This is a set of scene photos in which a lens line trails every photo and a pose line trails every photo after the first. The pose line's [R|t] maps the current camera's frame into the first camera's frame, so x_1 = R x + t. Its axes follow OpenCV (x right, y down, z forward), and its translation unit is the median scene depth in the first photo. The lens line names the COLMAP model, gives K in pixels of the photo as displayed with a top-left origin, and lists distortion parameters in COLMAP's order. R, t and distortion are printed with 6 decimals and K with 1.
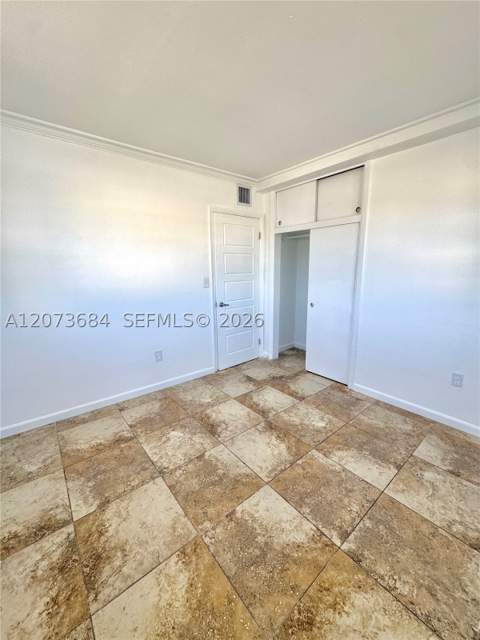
lens RADIAL K [[254.9, 0, 239.5], [0, 254.9, 320.2], [0, 0, 1]] dist [-0.002825, 0.000499]
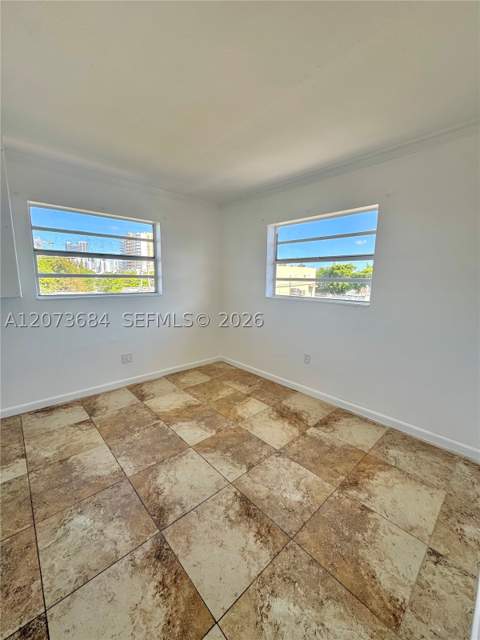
lens RADIAL K [[254.9, 0, 239.5], [0, 254.9, 320.2], [0, 0, 1]] dist [-0.002825, 0.000499]
pose [[-0.998351, 0.007351, -0.056939, -0.061995], [-0.013753, 0.932271, 0.361500, -0.378396], [0.055740, 0.361687, -0.930632, 1.825513]]
